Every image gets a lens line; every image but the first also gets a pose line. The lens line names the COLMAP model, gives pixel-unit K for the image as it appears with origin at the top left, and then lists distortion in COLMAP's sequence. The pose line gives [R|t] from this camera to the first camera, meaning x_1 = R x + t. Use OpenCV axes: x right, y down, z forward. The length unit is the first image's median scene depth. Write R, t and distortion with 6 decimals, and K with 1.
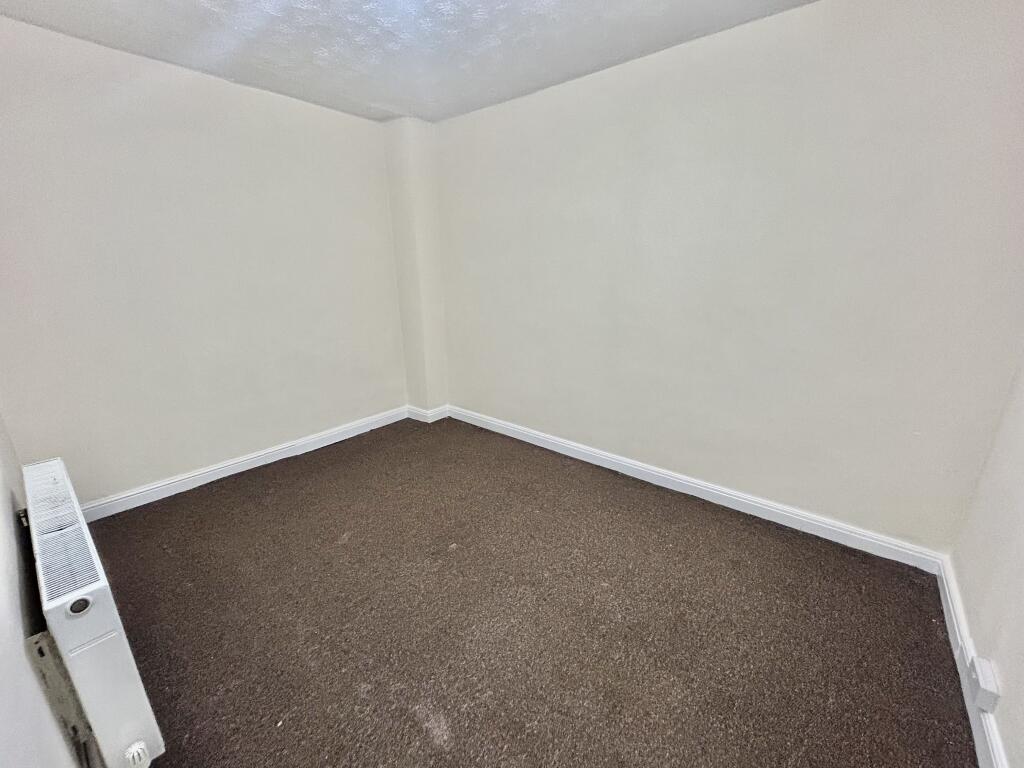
lens RADIAL K [[410.9, 0, 510.9], [0, 410.9, 385.3], [0, 0, 1]] dist [-0.001855, -0.000566]
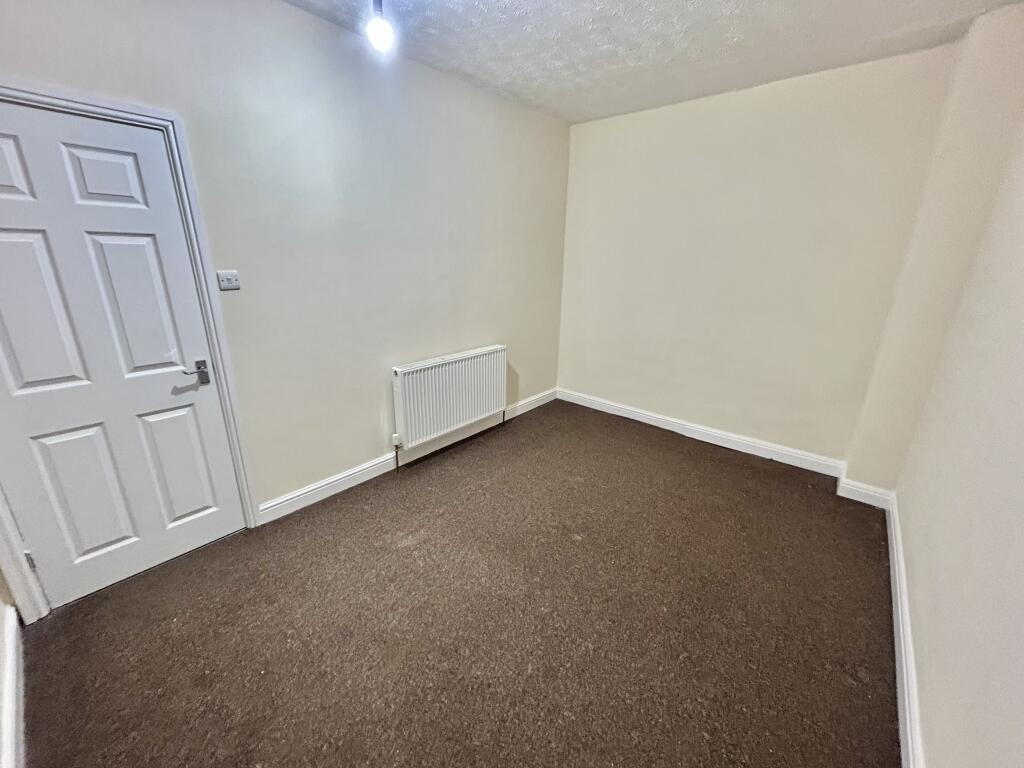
lens RADIAL K [[410.9, 0, 510.9], [0, 410.9, 385.3], [0, 0, 1]] dist [-0.001855, -0.000566]
pose [[-0.014914, 0.302176, -0.953135, 0.465354], [-0.298696, 0.908368, 0.292657, -0.126299], [0.954232, 0.289063, 0.076712, 0.432769]]
